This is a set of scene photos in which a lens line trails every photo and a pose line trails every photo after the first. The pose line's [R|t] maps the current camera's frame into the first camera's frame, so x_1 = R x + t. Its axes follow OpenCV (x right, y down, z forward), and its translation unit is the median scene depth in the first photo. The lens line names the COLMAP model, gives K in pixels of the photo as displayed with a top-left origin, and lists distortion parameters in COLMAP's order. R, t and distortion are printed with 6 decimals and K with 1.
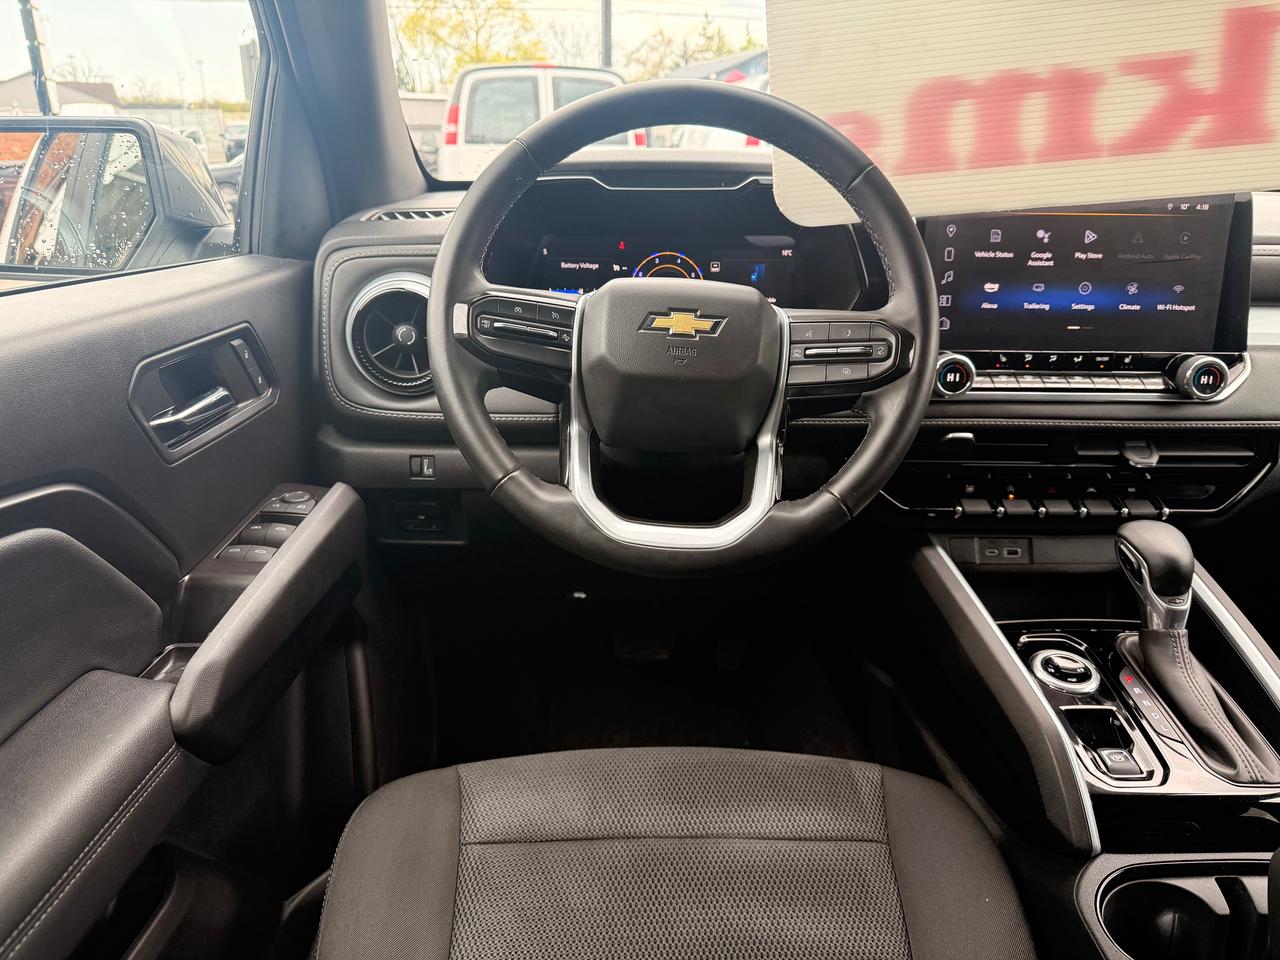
lens RADIAL K [[912.9, 0, 644.7], [0, 912.9, 481.5], [0, 0, 1]] dist [0.067341, -0.093941]
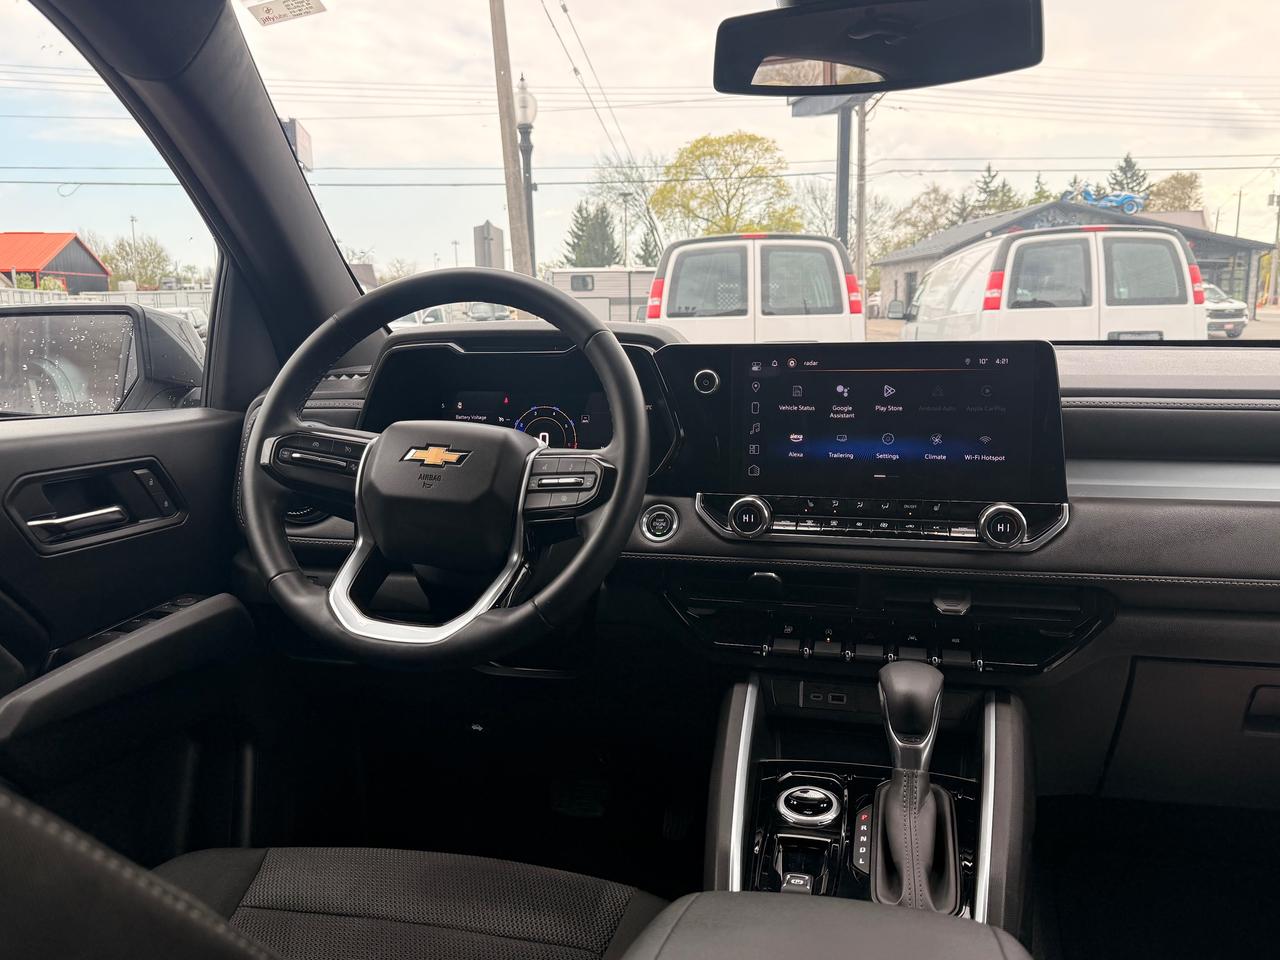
lens RADIAL K [[1055.2, 0, 640.8], [0, 1055.2, 492.7], [0, 0, 1]] dist [0.152736, -0.294874]
pose [[0.969484, 0.018940, -0.244423, 0.503111], [-0.063469, 0.982410, -0.175619, 0.079404], [0.236797, 0.185773, 0.953633, -0.200356]]
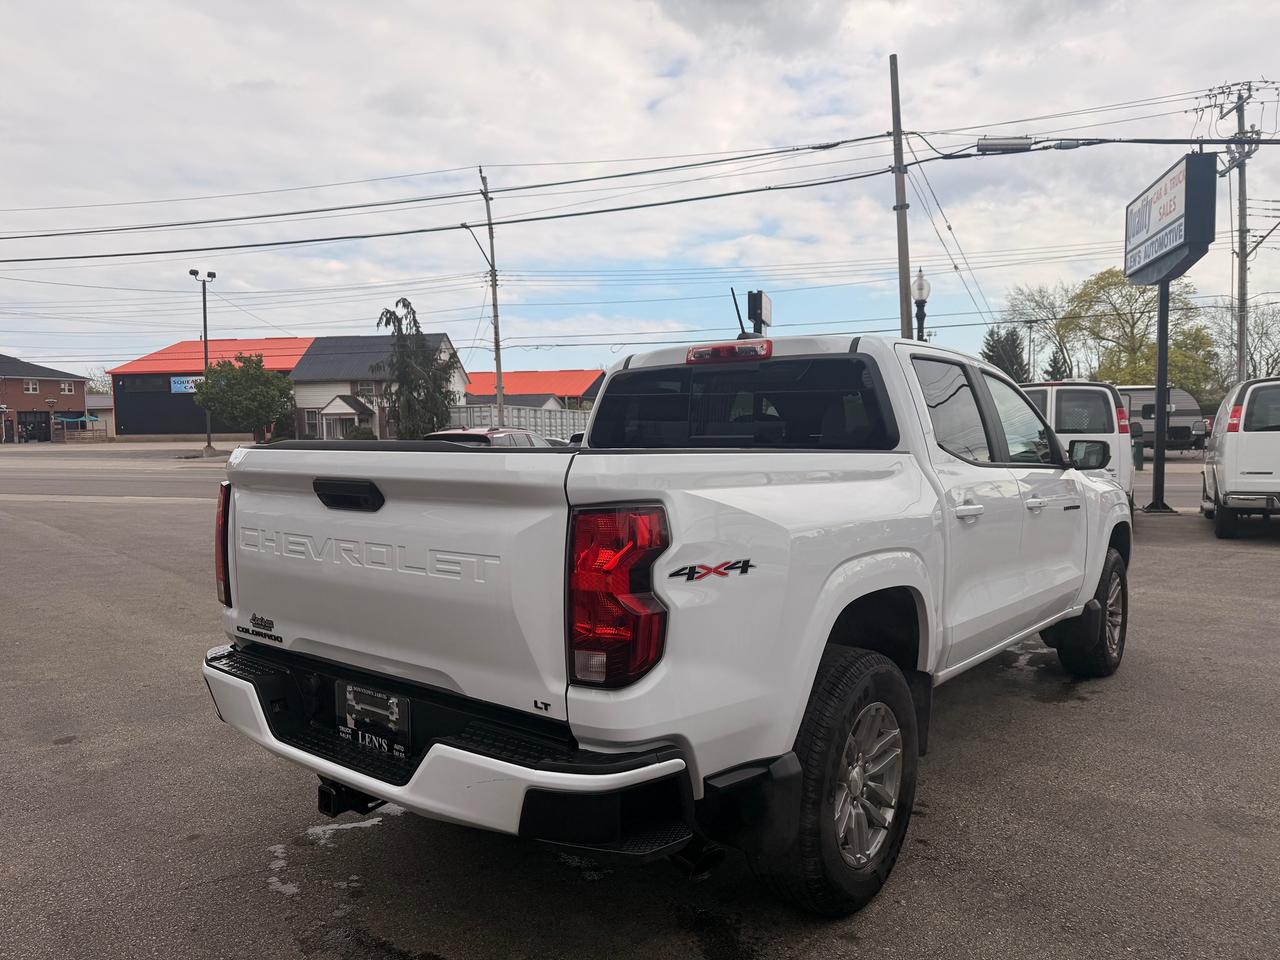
lens RADIAL K [[903.6, 0, 642.9], [0, 903.6, 492.6], [0, 0, 1]] dist [0.004528, -0.008605]
pose [[0.784898, 0.026230, -0.619069, 2.814058], [-0.196738, 0.957954, -0.208849, 1.535311], [0.587562, 0.285720, 0.757057, -4.449009]]
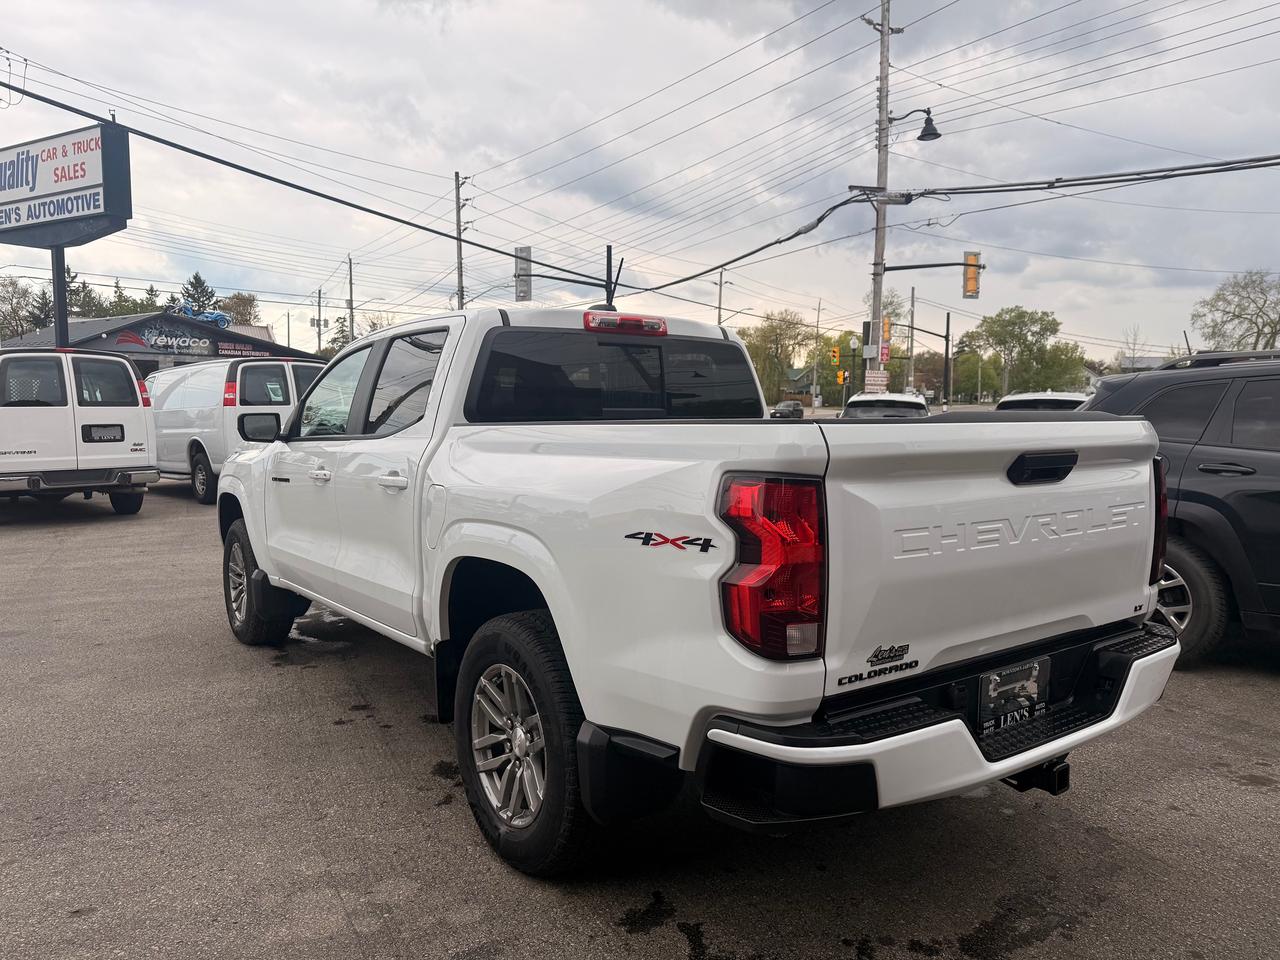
lens RADIAL K [[889.0, 0, 637.9], [0, 889.0, 501.2], [0, 0, 1]] dist [0.049505, -0.075219]
pose [[0.814954, -0.062834, 0.576109, -1.923448], [0.195668, 0.965562, -0.171478, 1.460358], [-0.545494, 0.252473, 0.799183, -4.332960]]
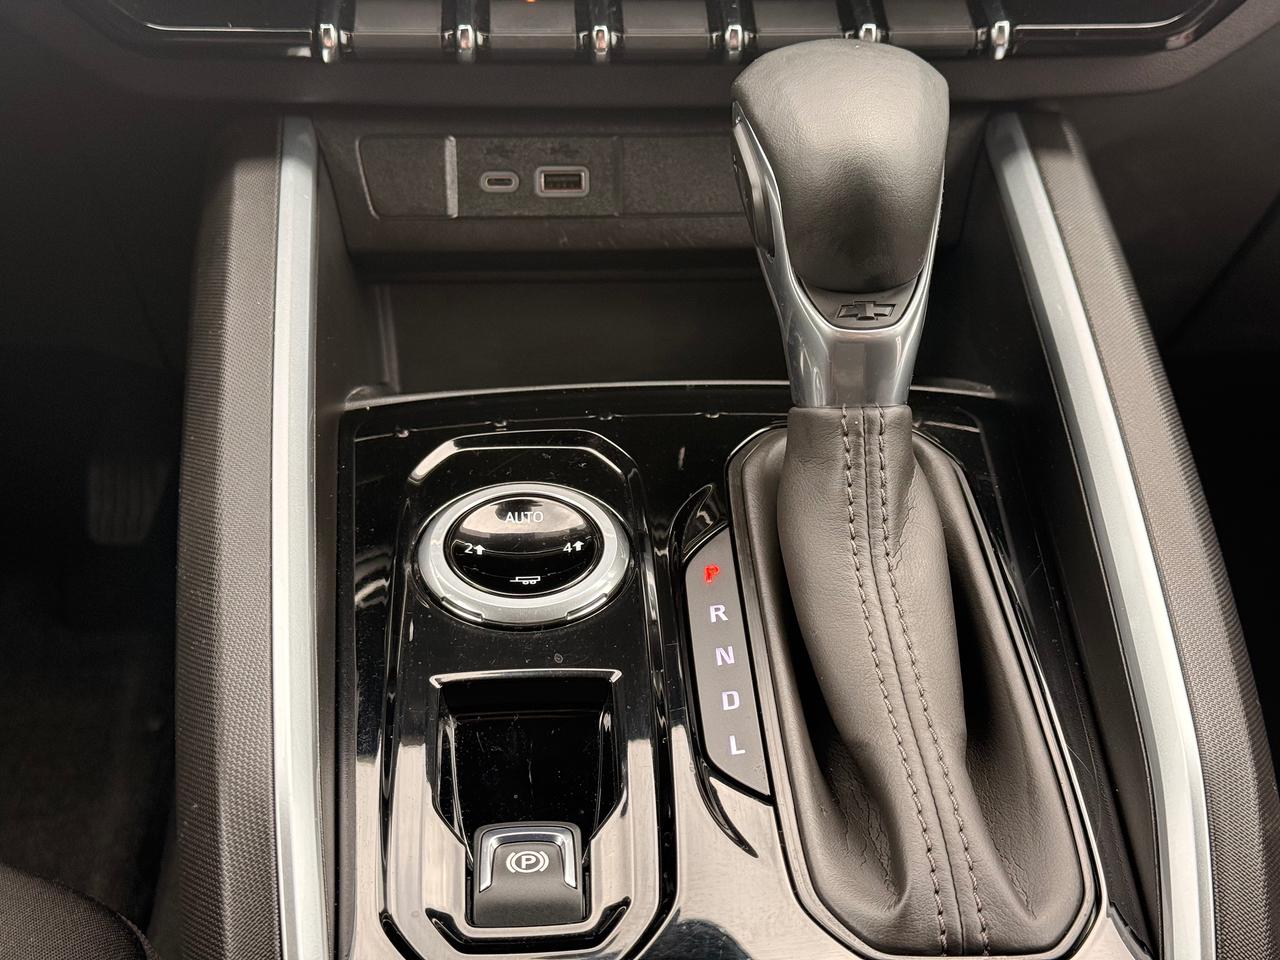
lens RADIAL K [[1832.5, 0, 640.0], [0, 1832.5, 480.0], [0, 0, 1]] dist [0.107273, 0.006921]
pose [[0.998473, -0.024260, 0.049620, 0.418793], [0.014589, 0.982307, 0.186710, 0.064351], [-0.053272, -0.185701, 0.981161, 0.374330]]
